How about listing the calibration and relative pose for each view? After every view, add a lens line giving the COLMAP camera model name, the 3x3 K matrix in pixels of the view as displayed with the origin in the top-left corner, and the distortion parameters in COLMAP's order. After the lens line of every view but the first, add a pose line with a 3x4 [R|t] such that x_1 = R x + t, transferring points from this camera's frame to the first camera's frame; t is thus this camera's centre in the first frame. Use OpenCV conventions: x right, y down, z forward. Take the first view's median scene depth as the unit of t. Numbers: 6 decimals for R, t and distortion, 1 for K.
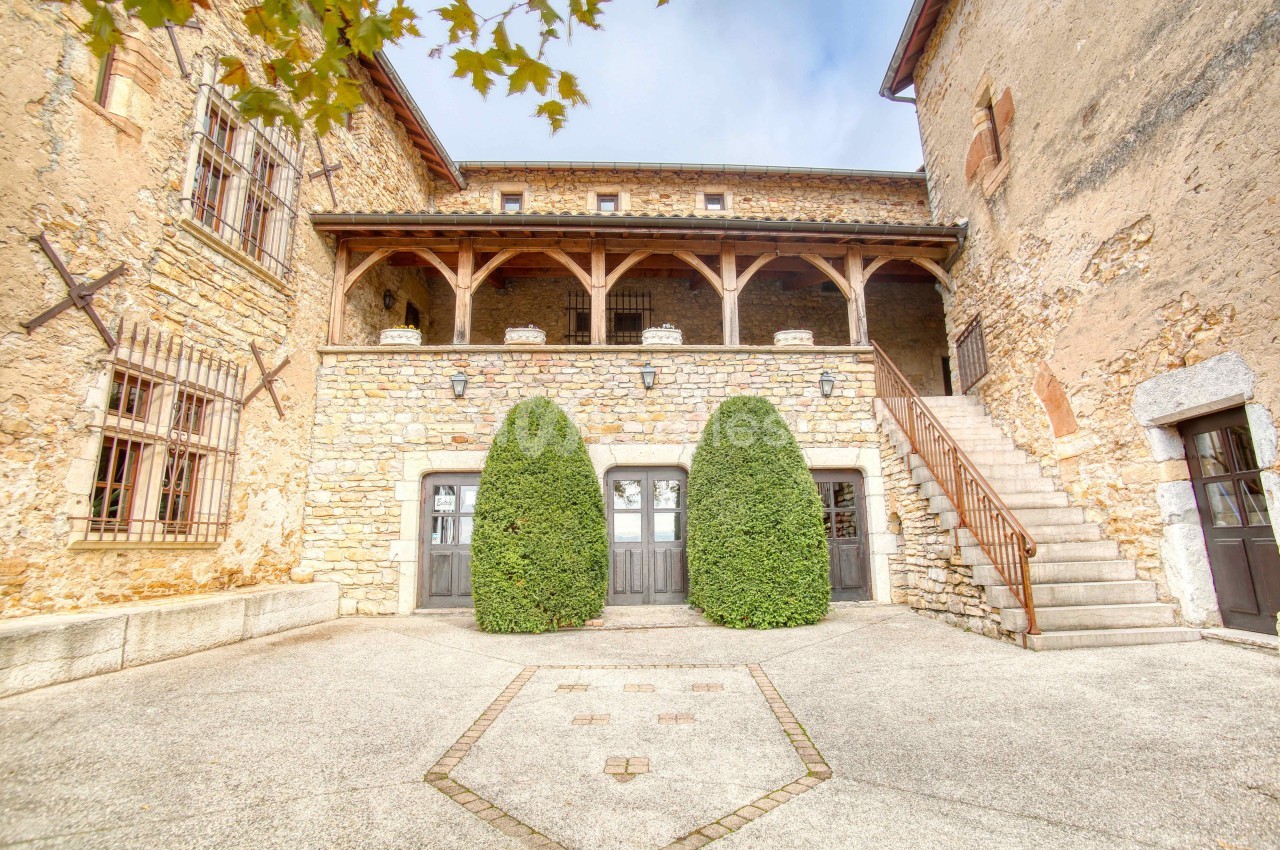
lens RADIAL K [[665.2, 0, 640.1], [0, 665.2, 444.3], [0, 0, 1]] dist [-0.084336, 0.033743]
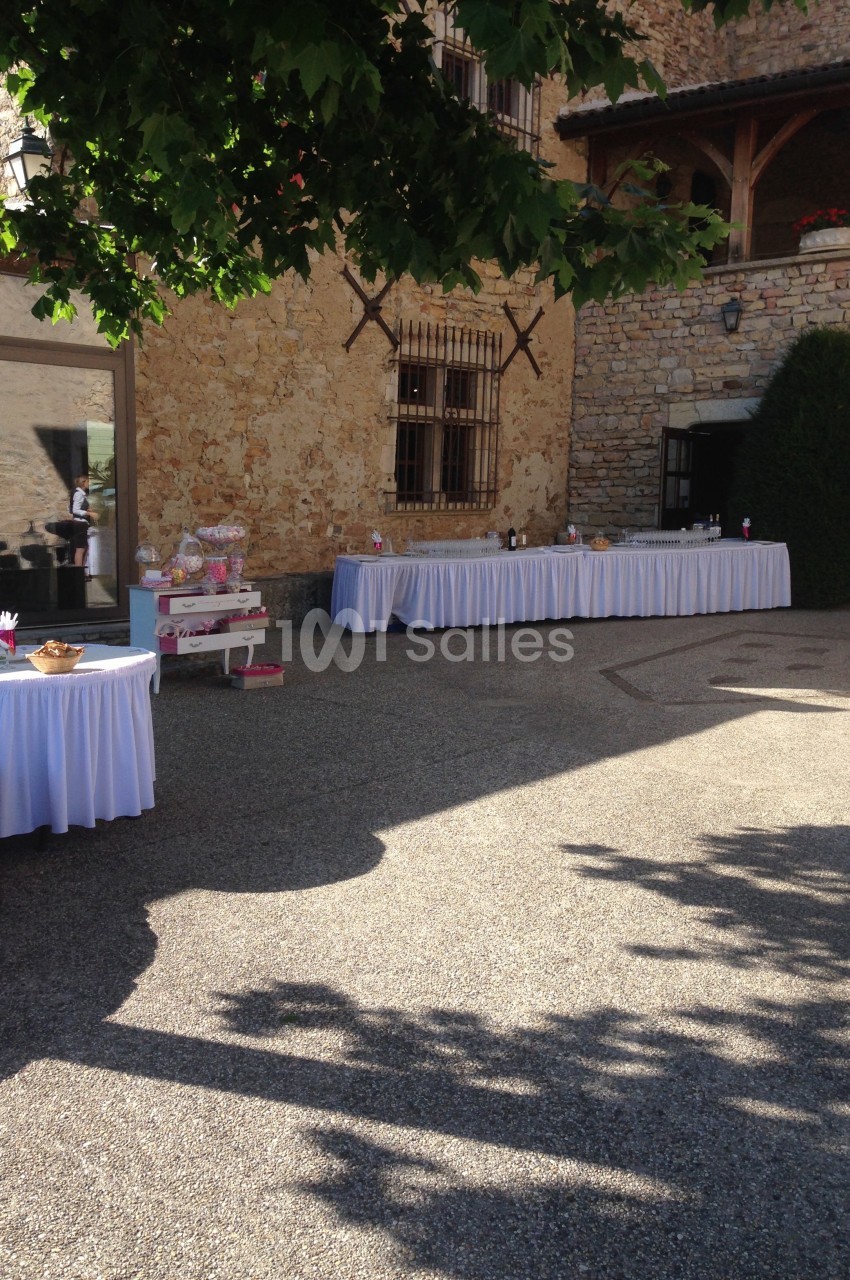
lens RADIAL K [[1634.4, 0, 425.0], [0, 1634.4, 640.0], [0, 0, 1]] dist [-0.003234, -0.006074]
pose [[0.812256, 0.064279, -0.579749, 0.706682], [0.082560, 0.971235, 0.223355, -0.209298], [0.577429, -0.229285, 0.783584, -1.034699]]
